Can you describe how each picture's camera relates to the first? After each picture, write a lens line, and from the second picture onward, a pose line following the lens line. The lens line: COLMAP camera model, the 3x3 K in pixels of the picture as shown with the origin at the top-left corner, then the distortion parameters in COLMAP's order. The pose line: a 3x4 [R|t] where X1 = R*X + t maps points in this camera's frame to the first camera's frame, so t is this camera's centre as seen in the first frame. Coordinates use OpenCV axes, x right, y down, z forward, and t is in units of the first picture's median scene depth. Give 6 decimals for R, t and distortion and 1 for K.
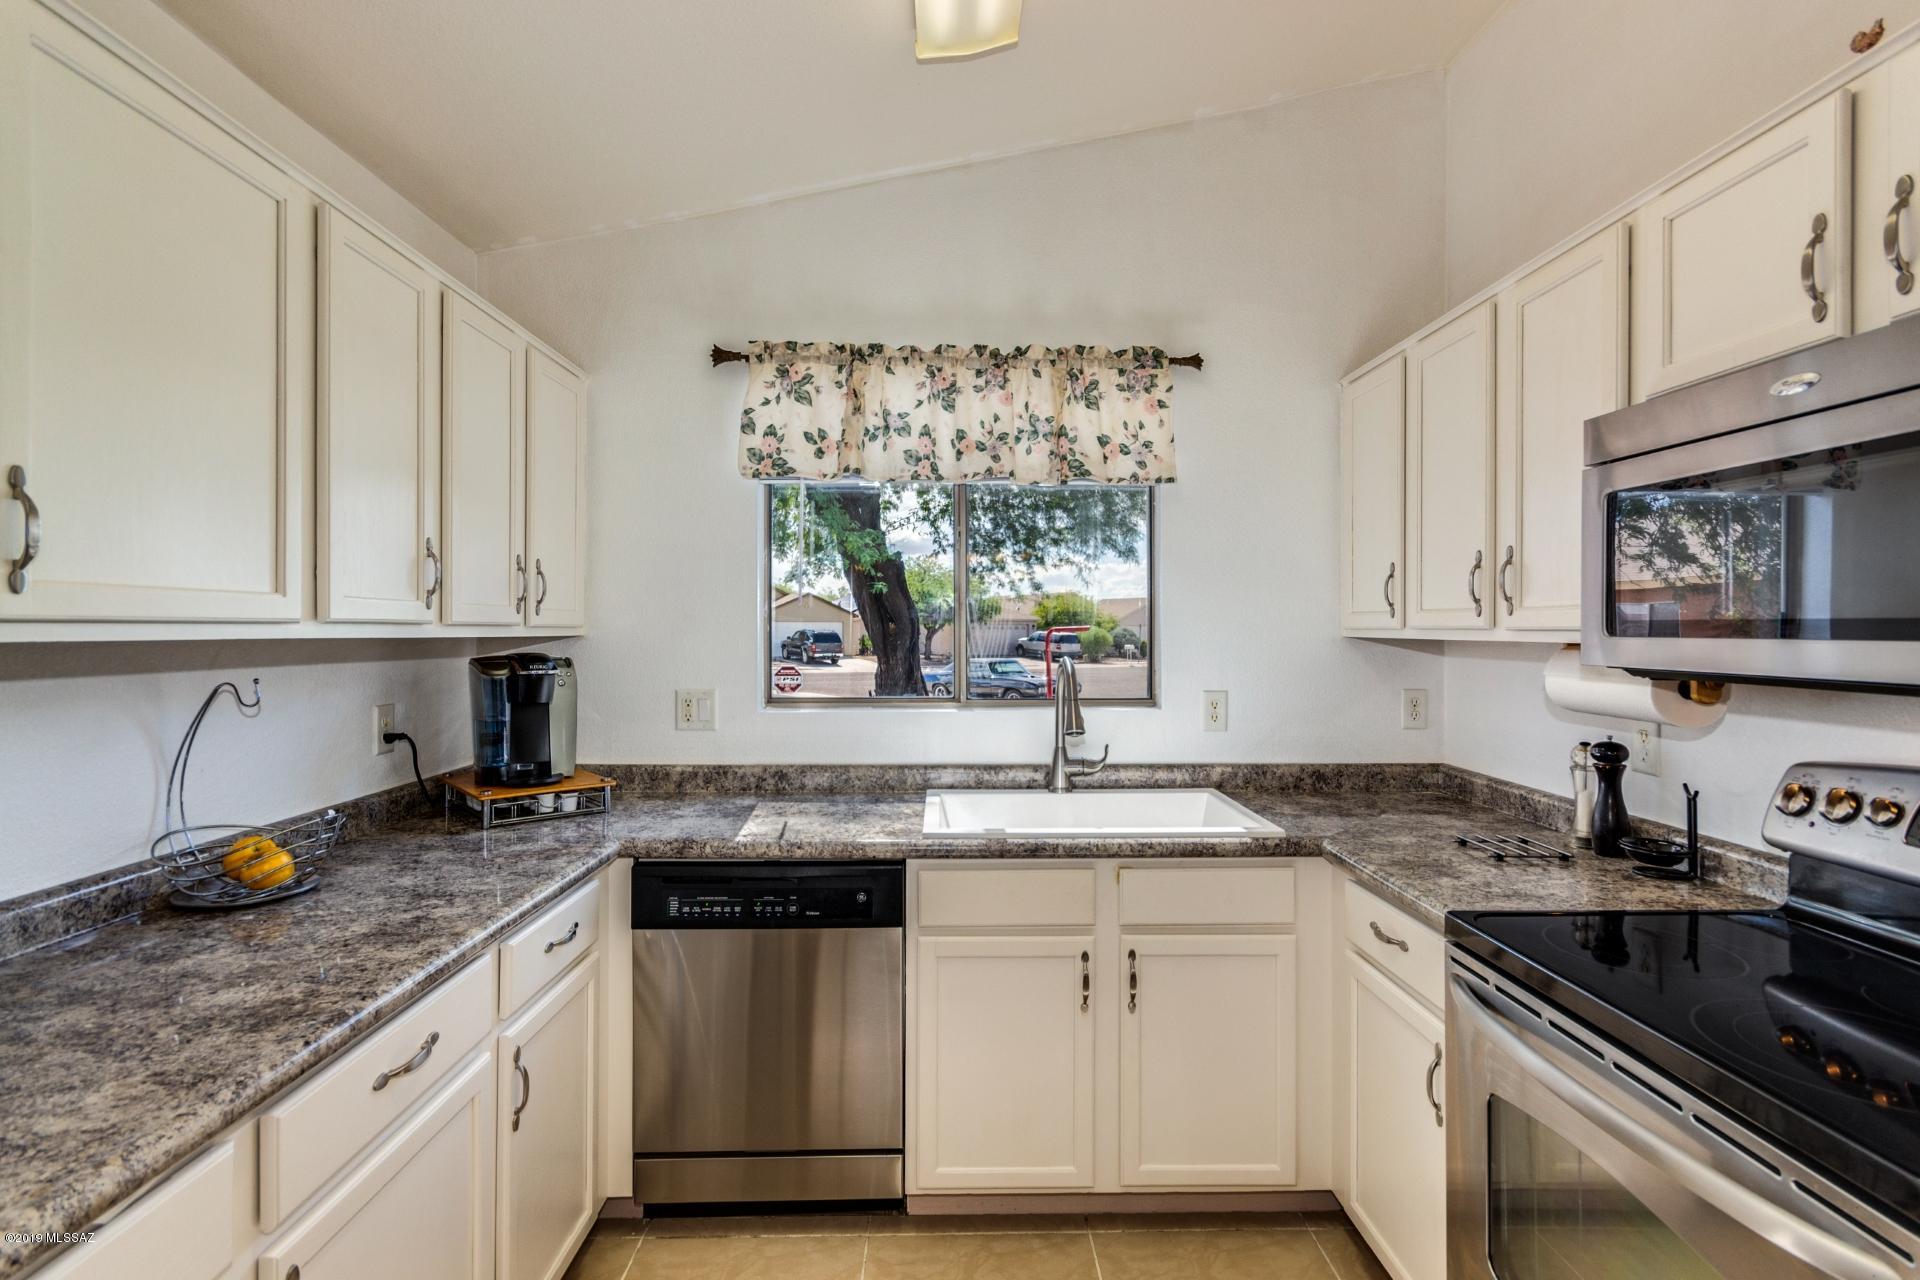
lens RADIAL K [[893.5, 0, 961.9], [0, 893.5, 630.5], [0, 0, 1]] dist [-0.003719, 0.001725]
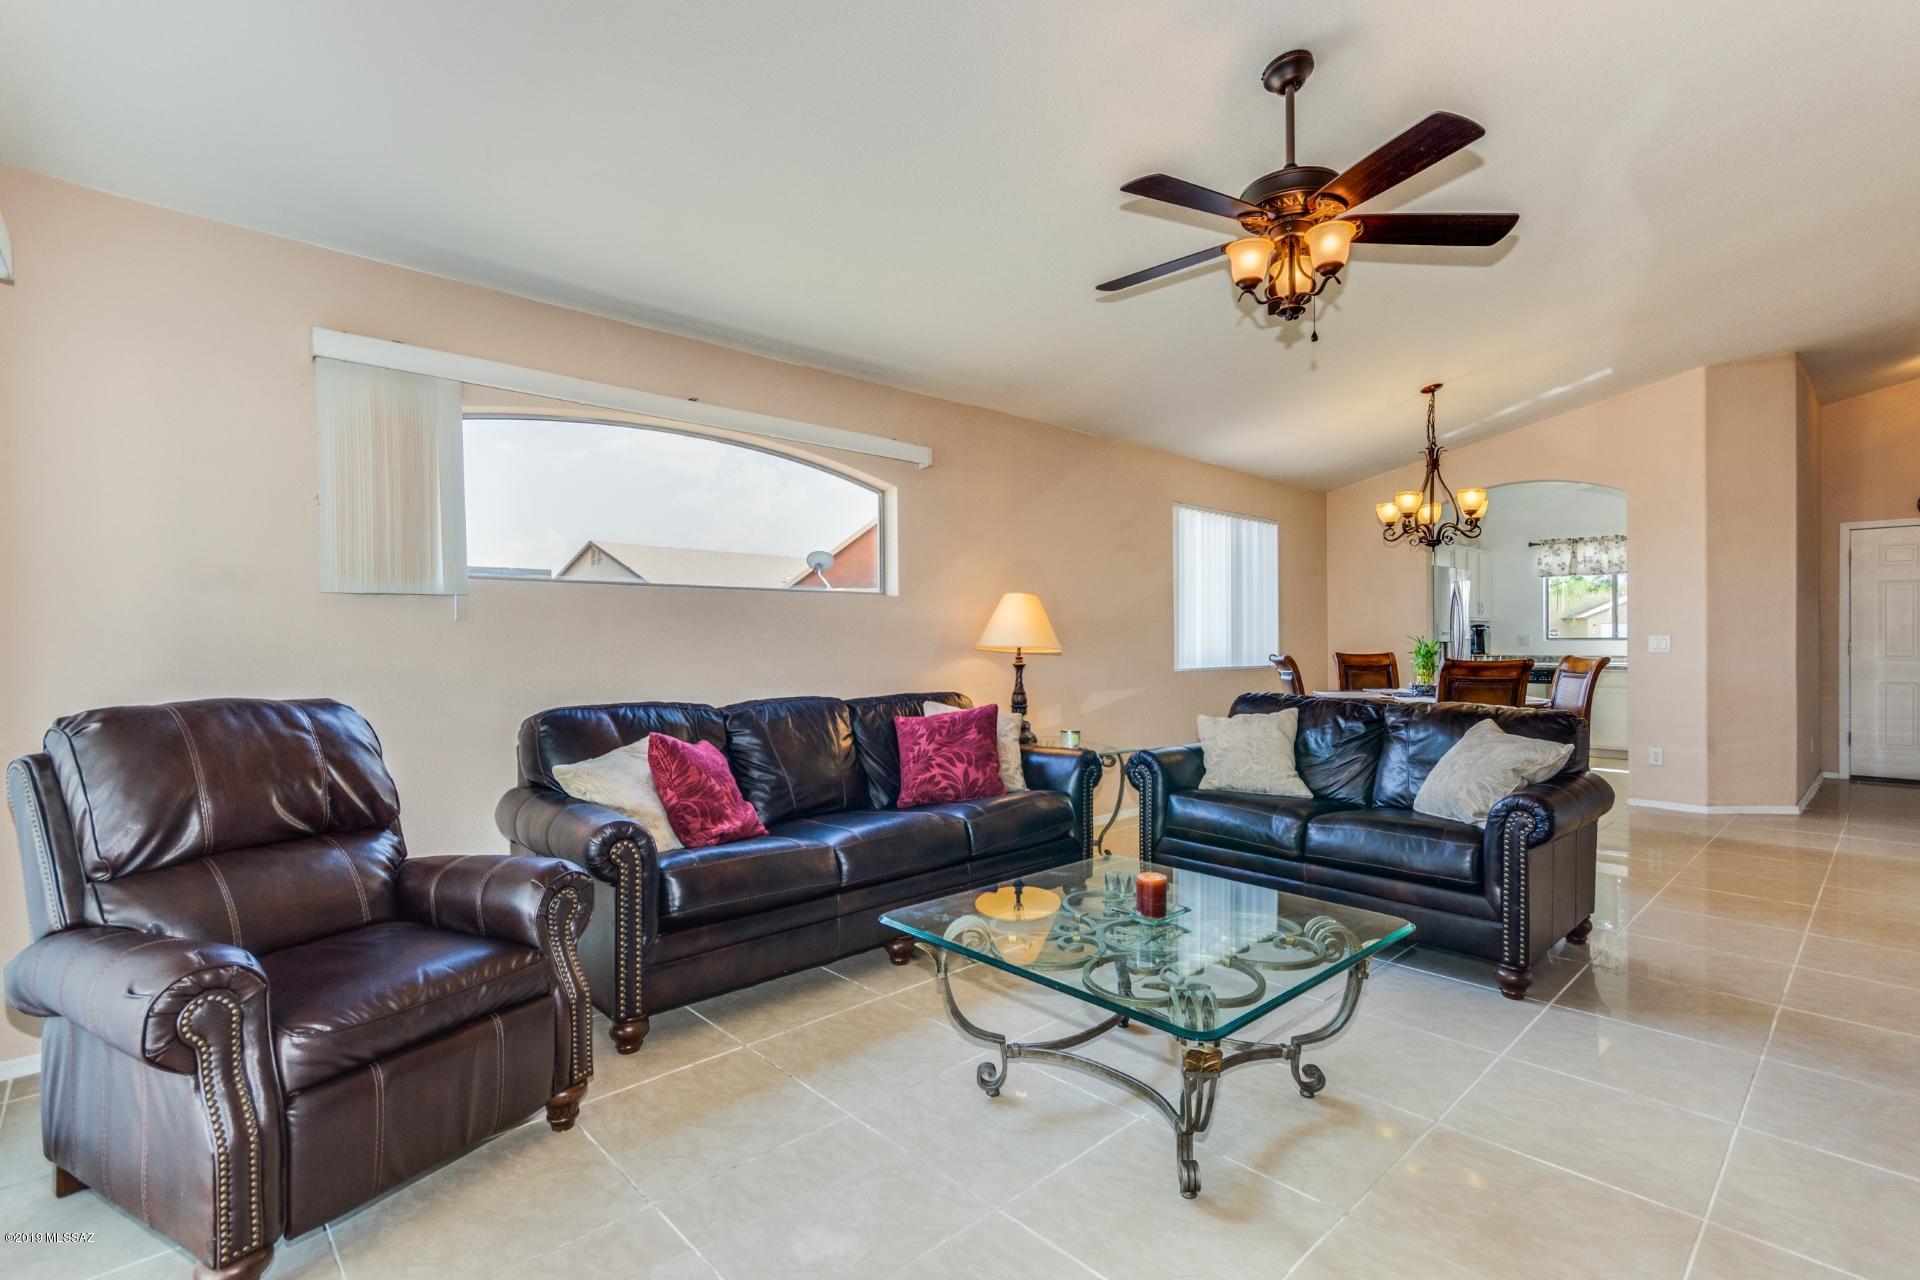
lens RADIAL K [[893.5, 0, 958.7], [0, 893.5, 648.0], [0, 0, 1]] dist [-0.003719, 0.001725]
pose [[0.667008, 0.003219, -0.745044, 0.902129], [0.003692, 0.999964, 0.007625, 0.083064], [0.745042, -0.007837, 0.666972, -3.231763]]
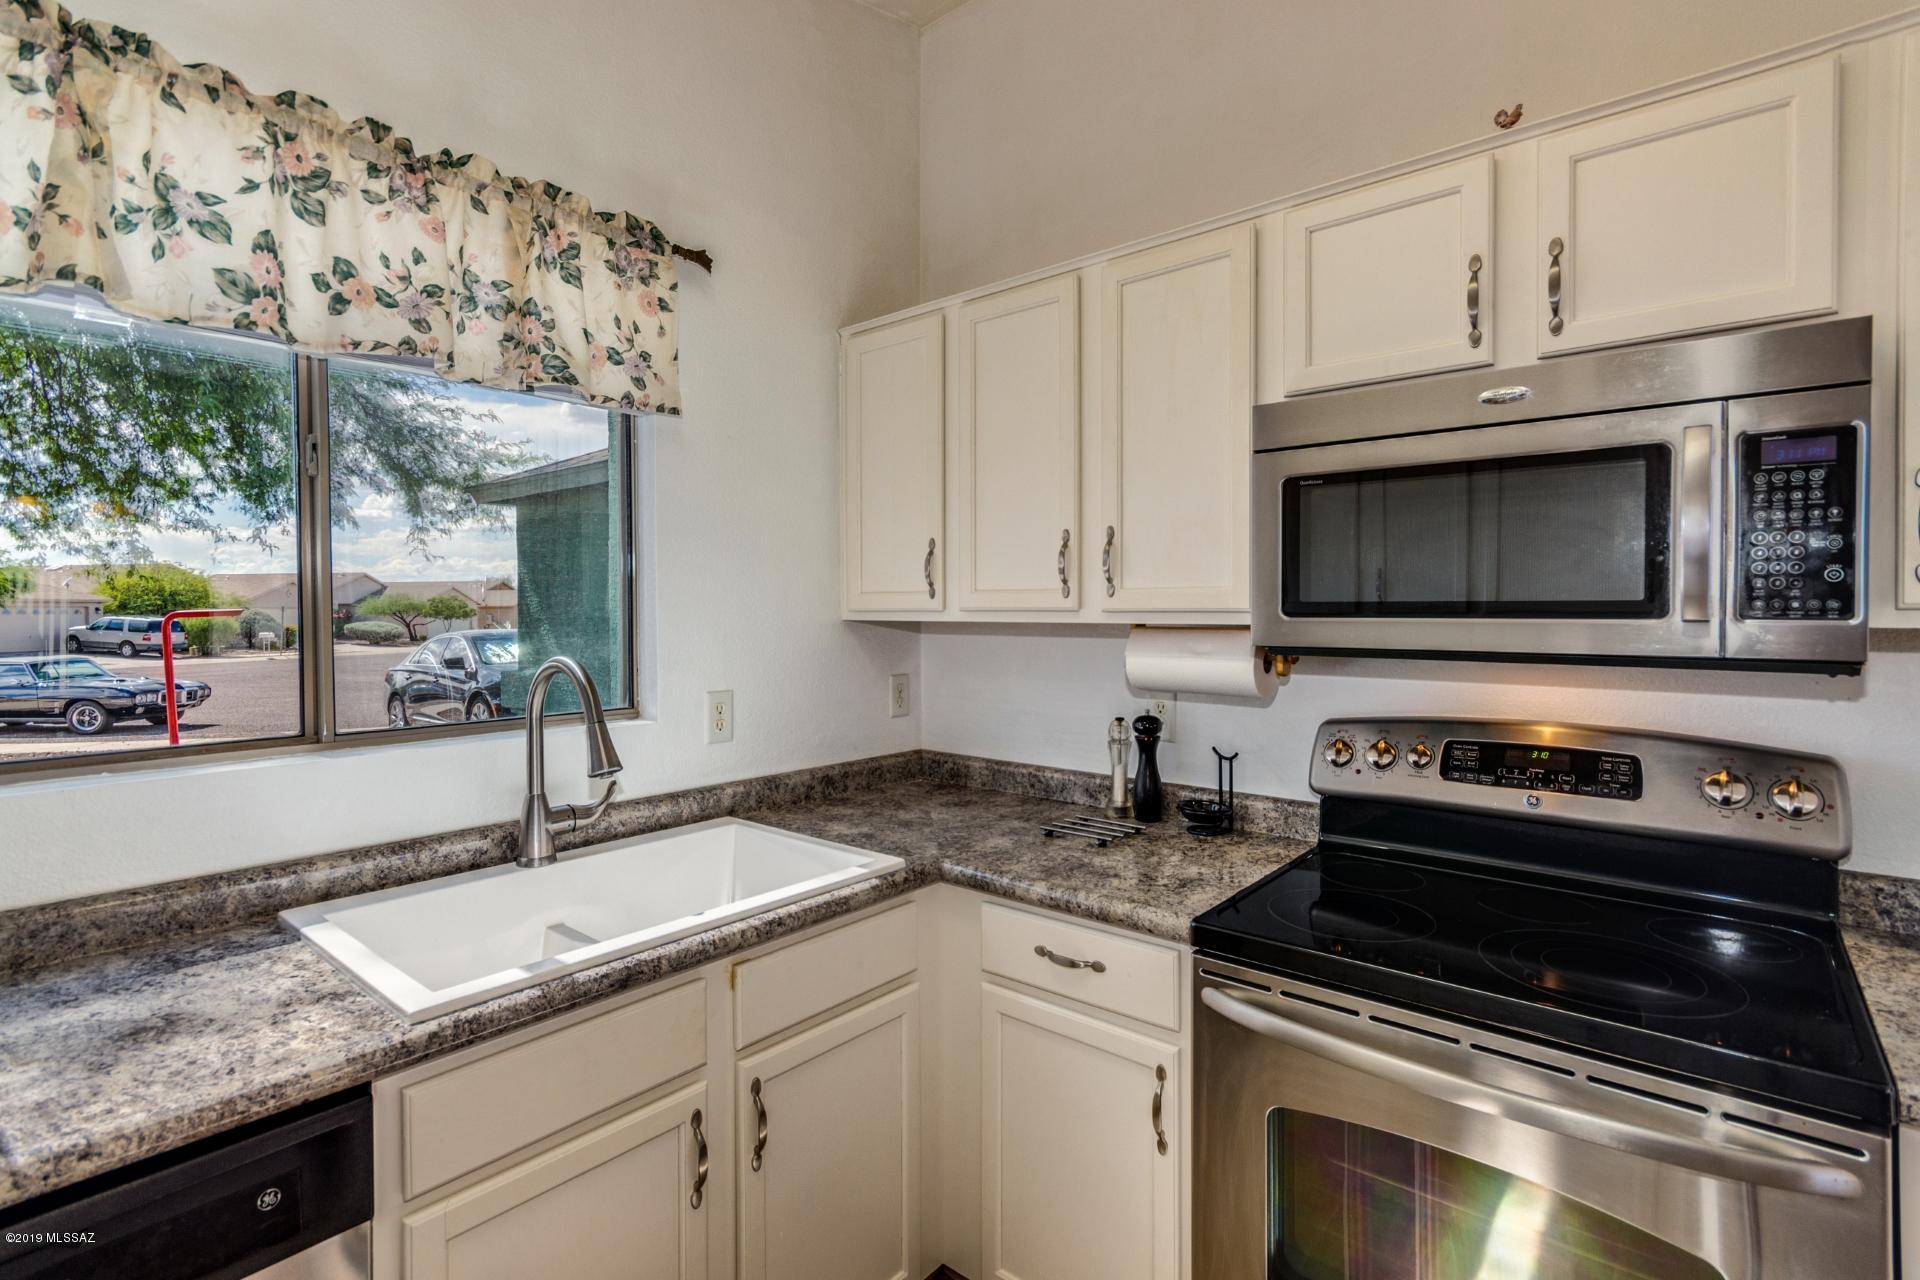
lens RADIAL K [[893.5, 0, 961.4], [0, 893.5, 626.6], [0, 0, 1]] dist [-0.003719, 0.001725]
pose [[0.659986, -0.016383, 0.751099, -0.169835], [0.005105, 0.999837, 0.017322, -0.001699], [-0.751261, -0.007598, 0.659962, 0.336164]]
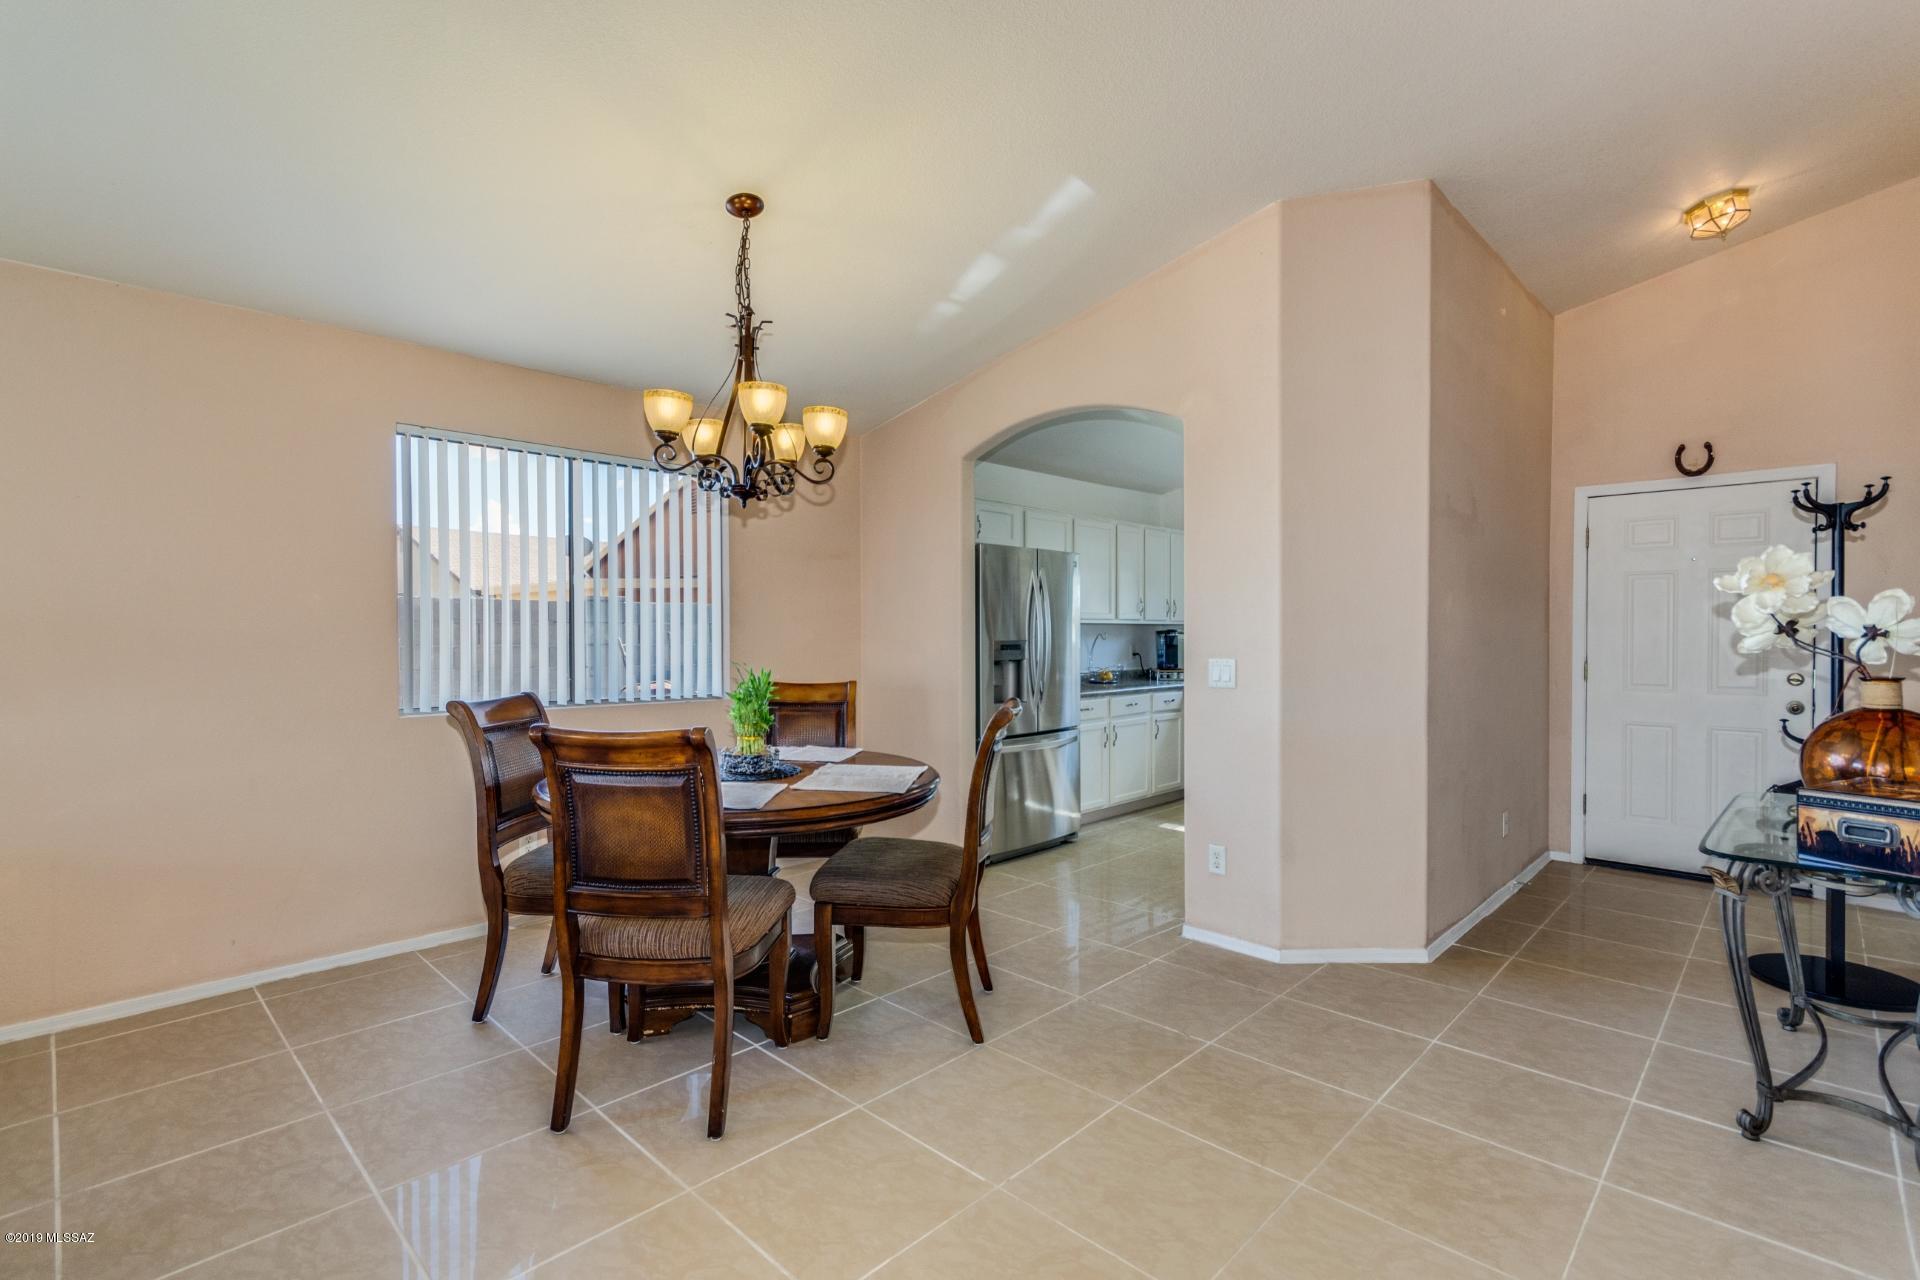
lens RADIAL K [[893.5, 0, 959.1], [0, 893.5, 644.1], [0, 0, 1]] dist [-0.003719, 0.001725]
pose [[0.703991, 0.009351, -0.710147, 1.095932], [0.001178, 0.999897, 0.014334, 0.028131], [0.710207, -0.010928, 0.703908, -1.563089]]
